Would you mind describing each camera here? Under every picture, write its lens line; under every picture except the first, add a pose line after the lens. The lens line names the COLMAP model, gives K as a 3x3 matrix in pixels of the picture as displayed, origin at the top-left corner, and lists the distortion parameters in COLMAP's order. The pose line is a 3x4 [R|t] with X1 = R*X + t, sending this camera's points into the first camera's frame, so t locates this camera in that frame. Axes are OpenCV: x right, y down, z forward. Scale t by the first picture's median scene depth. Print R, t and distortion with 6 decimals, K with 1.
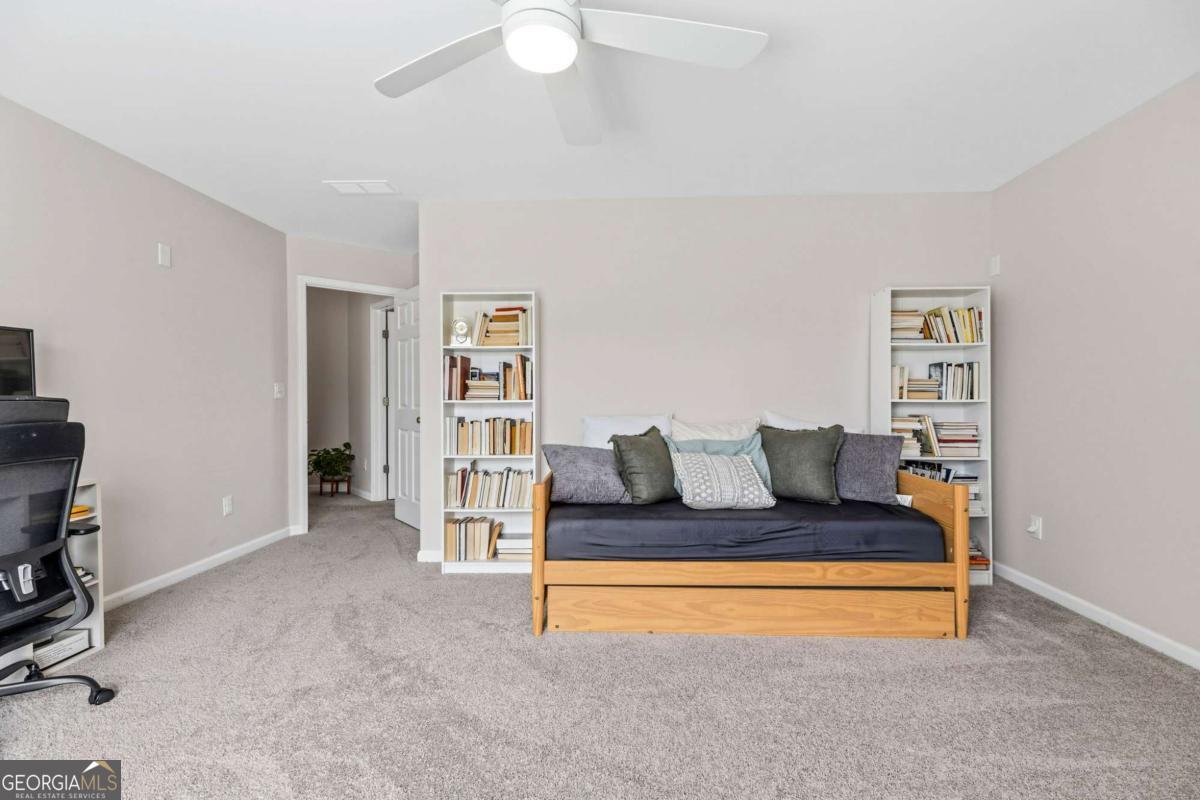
lens RADIAL K [[547.0, 0, 599.4], [0, 547.0, 404.9], [0, 0, 1]] dist [0.017814, -0.002229]
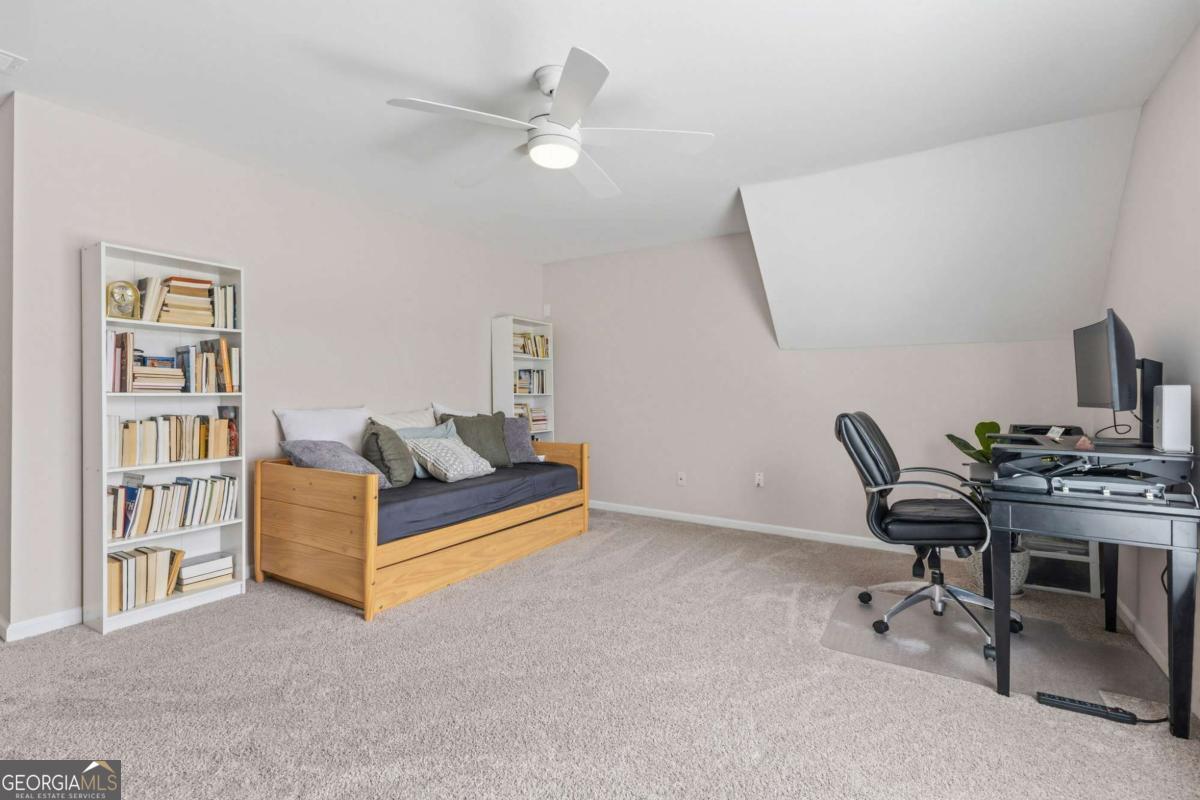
lens RADIAL K [[547.0, 0, 593.3], [0, 547.0, 392.5], [0, 0, 1]] dist [0.017814, -0.002229]
pose [[0.507258, 0.004440, 0.861783, -0.600635], [0.003975, 0.999964, -0.007491, -0.000492], [-0.861785, 0.007226, 0.507222, 0.080101]]
